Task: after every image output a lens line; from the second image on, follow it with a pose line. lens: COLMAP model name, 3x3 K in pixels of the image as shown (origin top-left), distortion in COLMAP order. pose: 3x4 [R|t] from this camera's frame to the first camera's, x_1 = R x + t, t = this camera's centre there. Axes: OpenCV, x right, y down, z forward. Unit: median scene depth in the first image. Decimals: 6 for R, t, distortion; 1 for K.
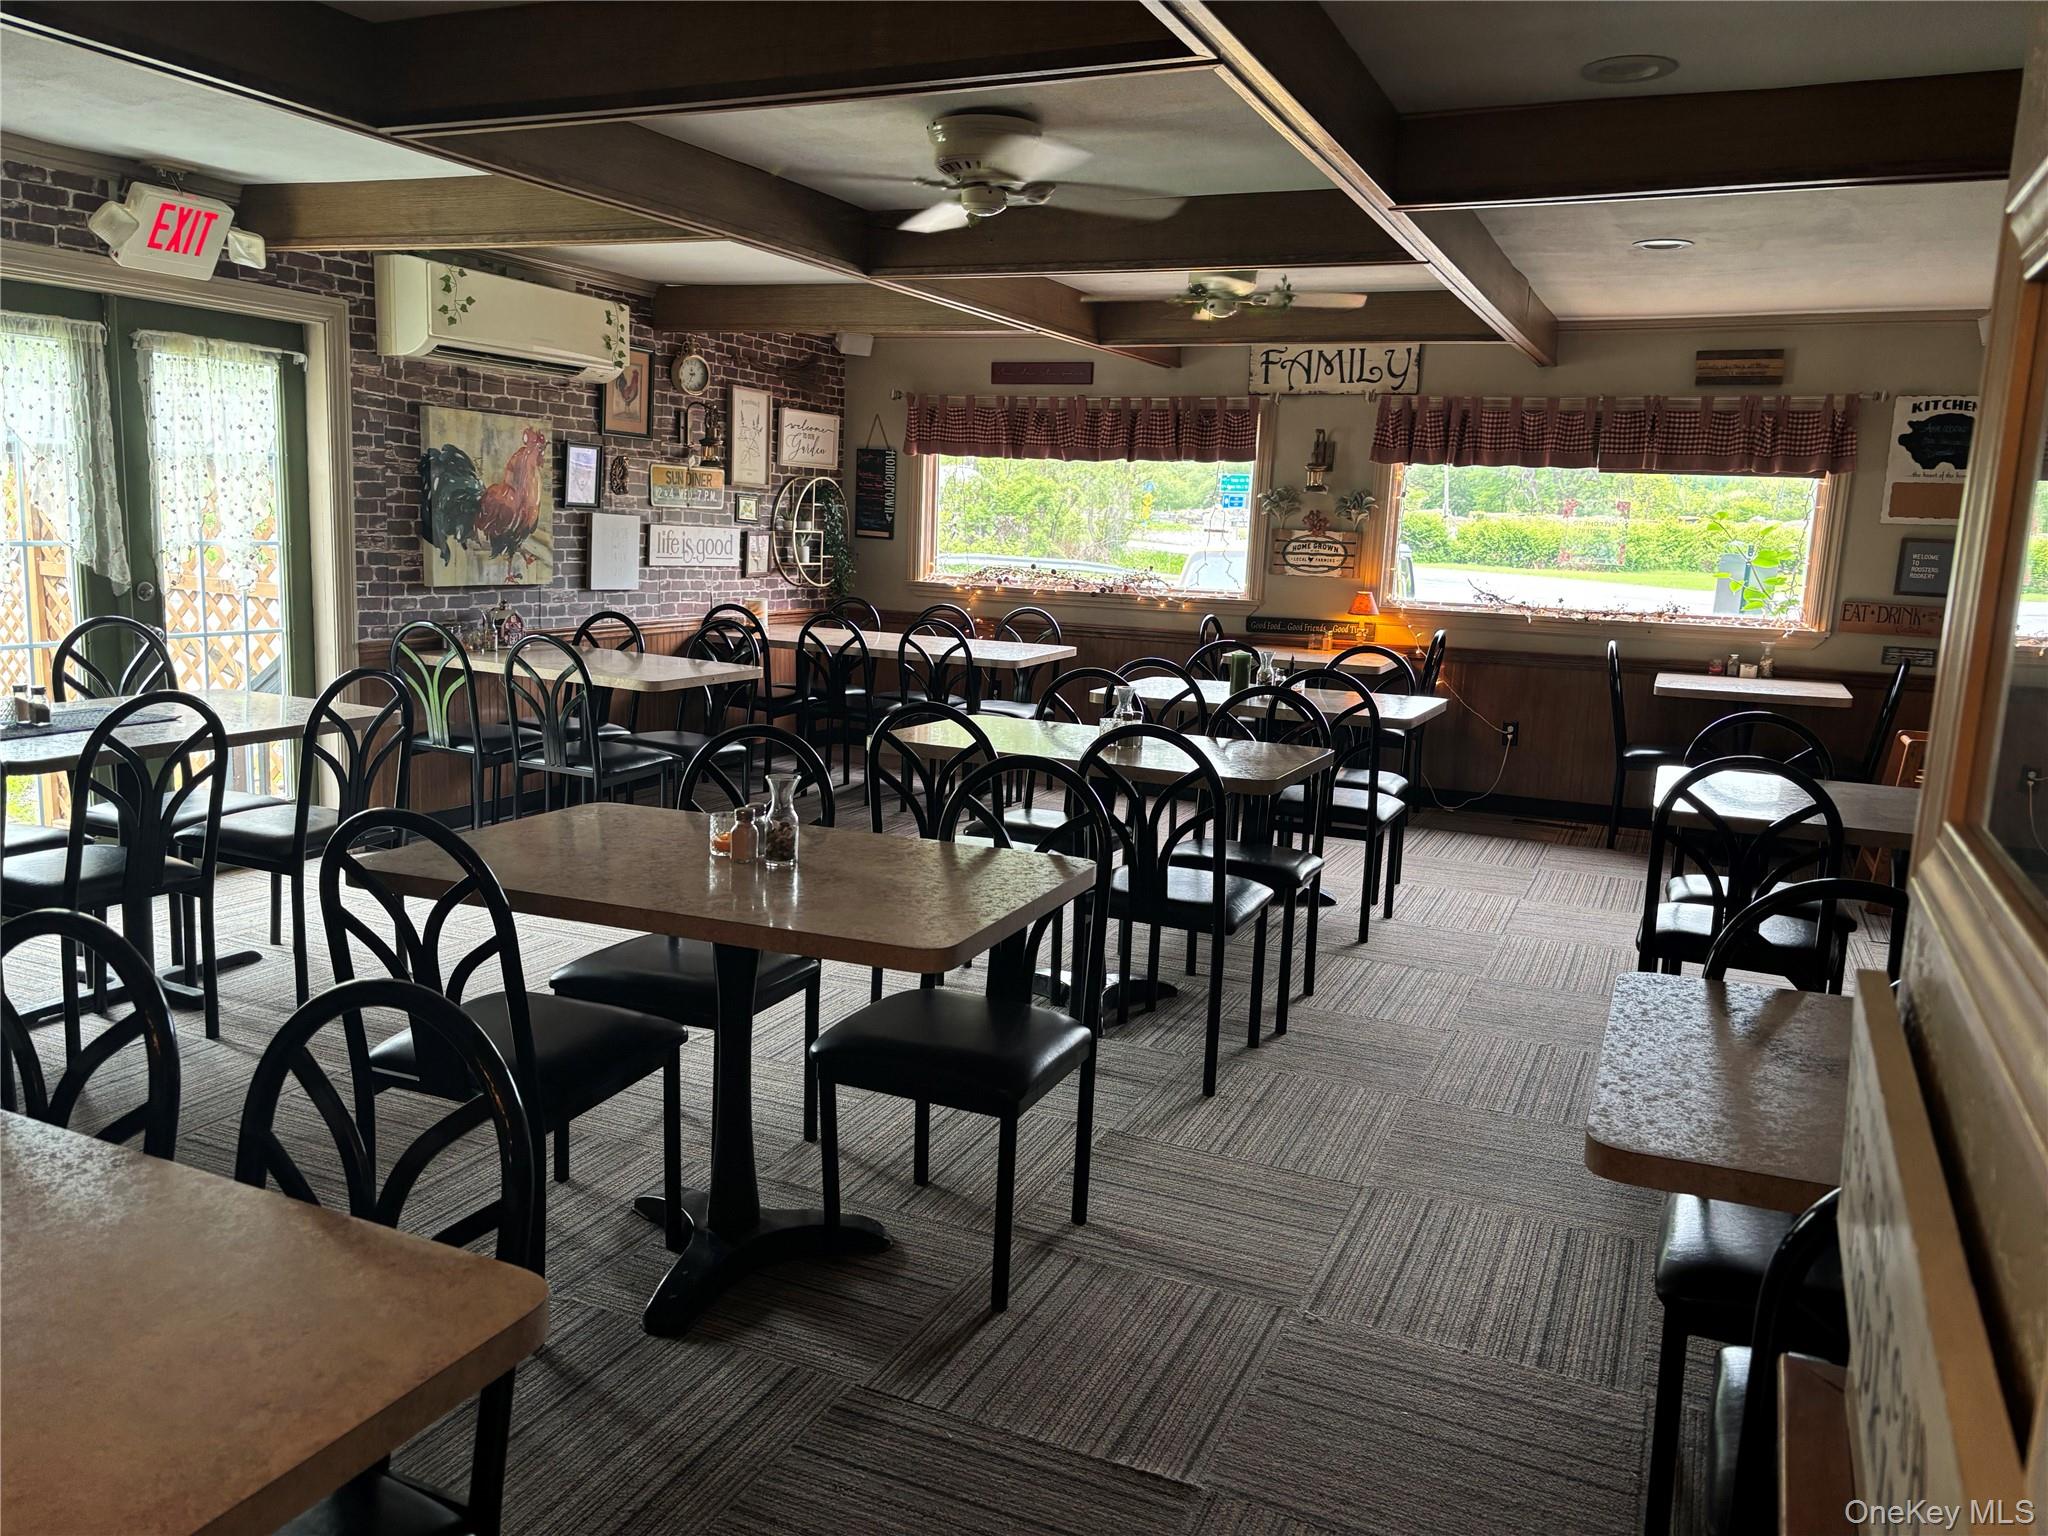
lens RADIAL K [[1559.0, 0, 1022.3], [0, 1559.0, 773.9], [0, 0, 1]] dist [0.044426, -0.050841]
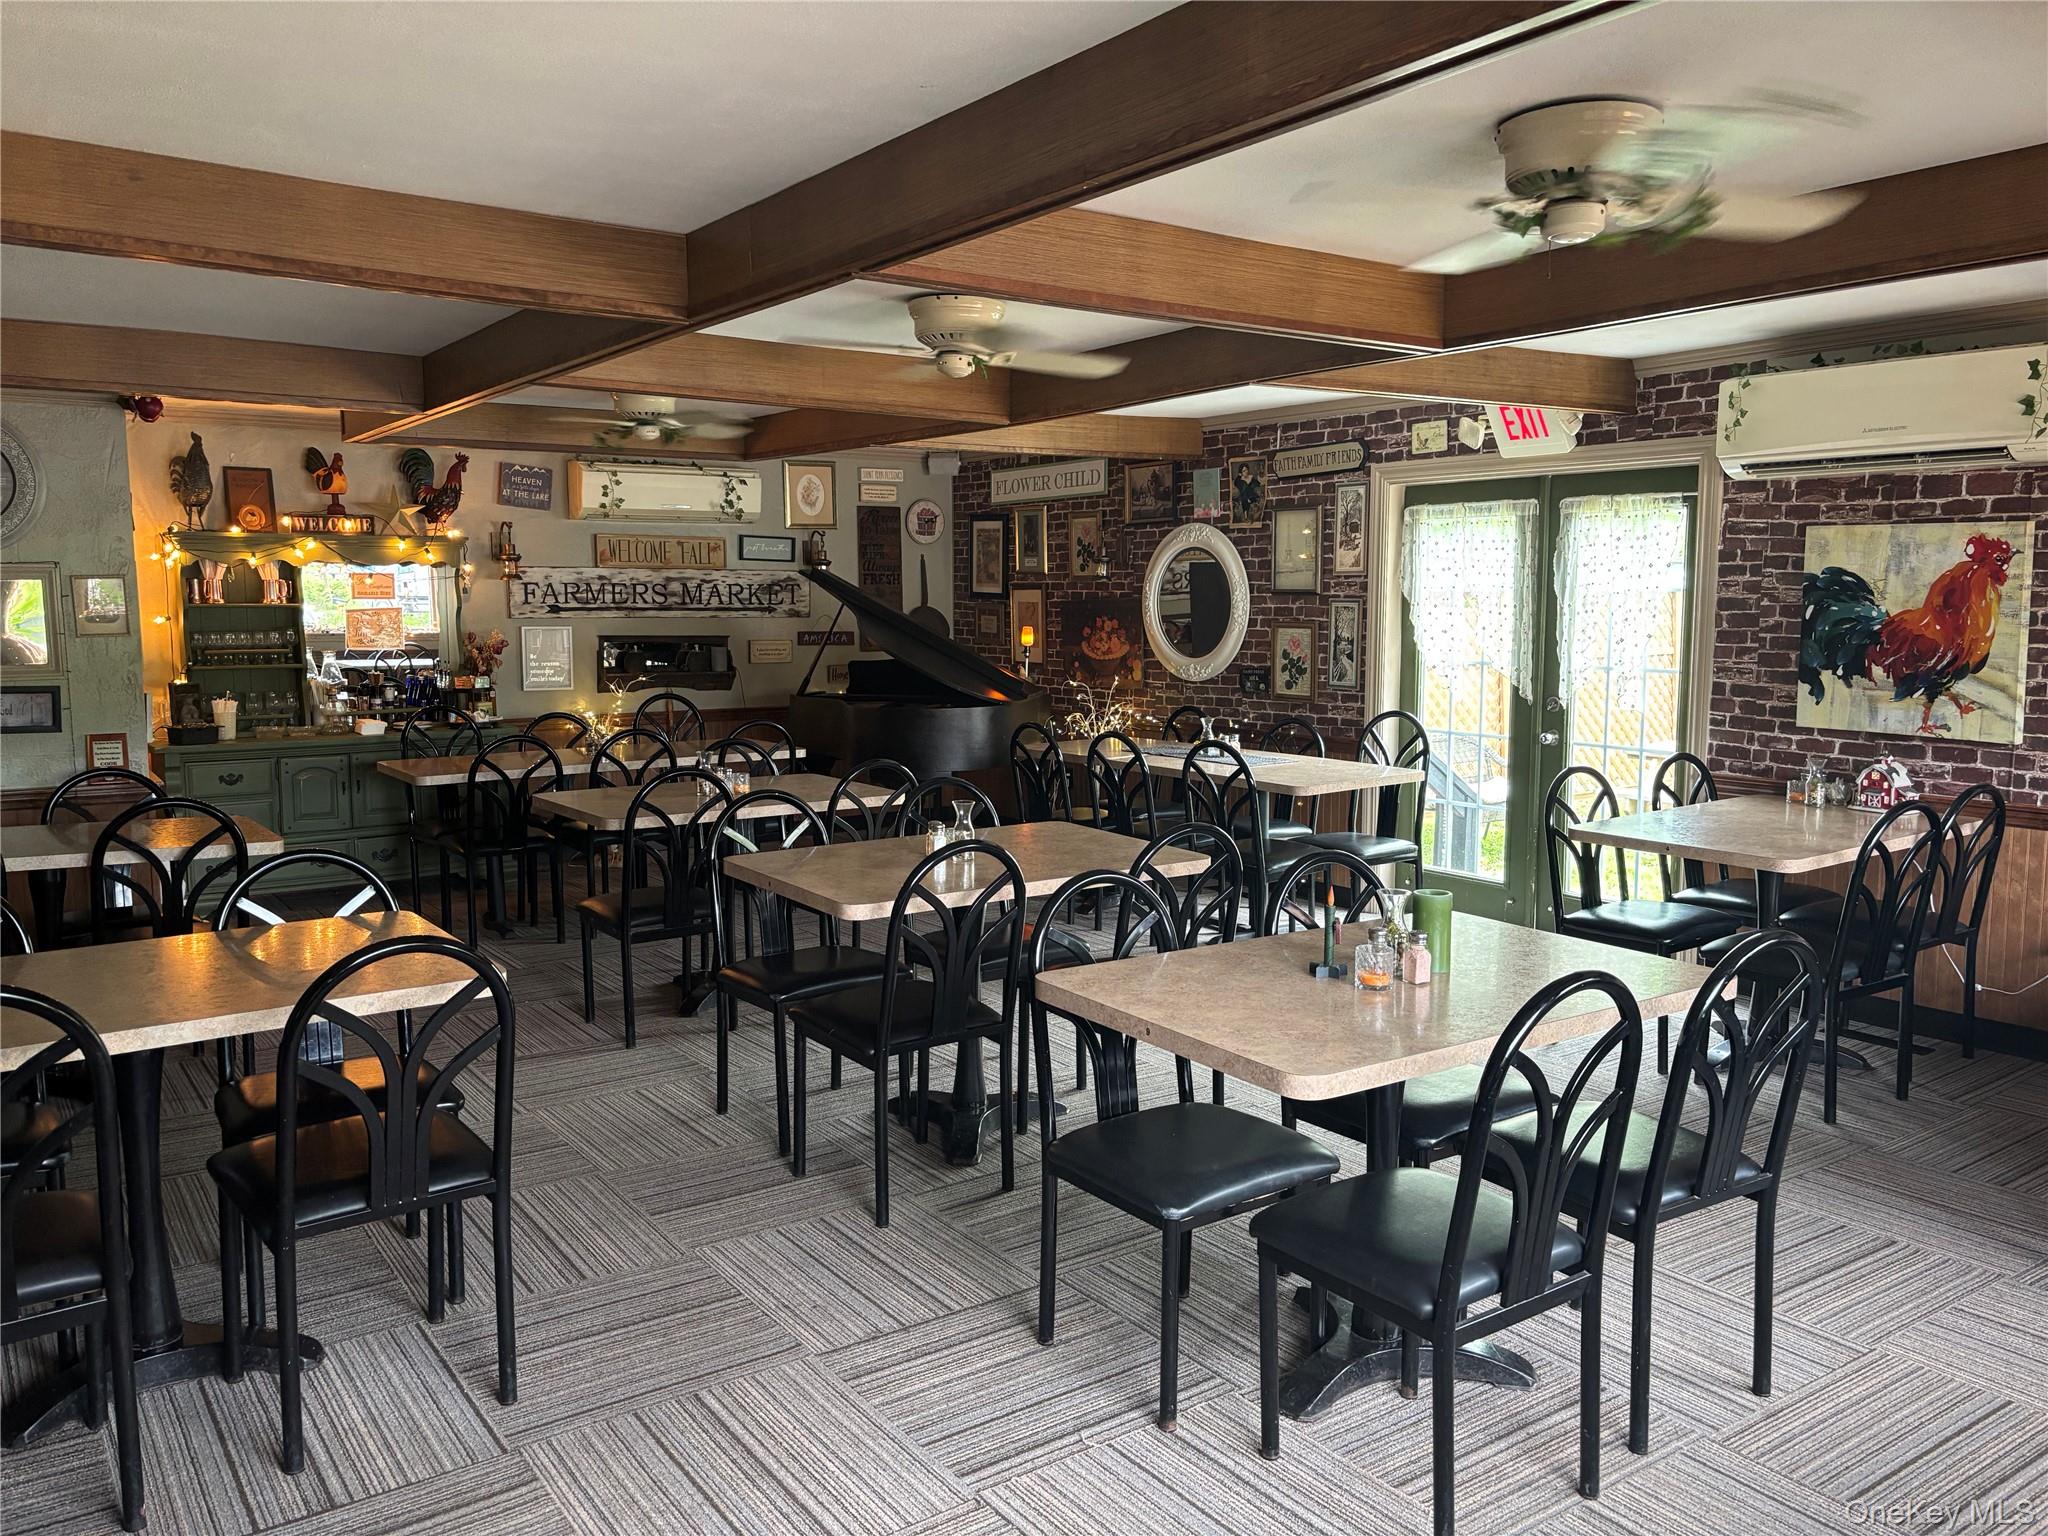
lens RADIAL K [[1559.0, 0, 1032.4], [0, 1559.0, 774.7], [0, 0, 1]] dist [0.044426, -0.050841]
pose [[-0.515336, 0.067072, -0.854360, 0.682016], [-0.155980, 0.972940, 0.170465, -0.196392], [0.842674, 0.221110, -0.490929, 1.195173]]
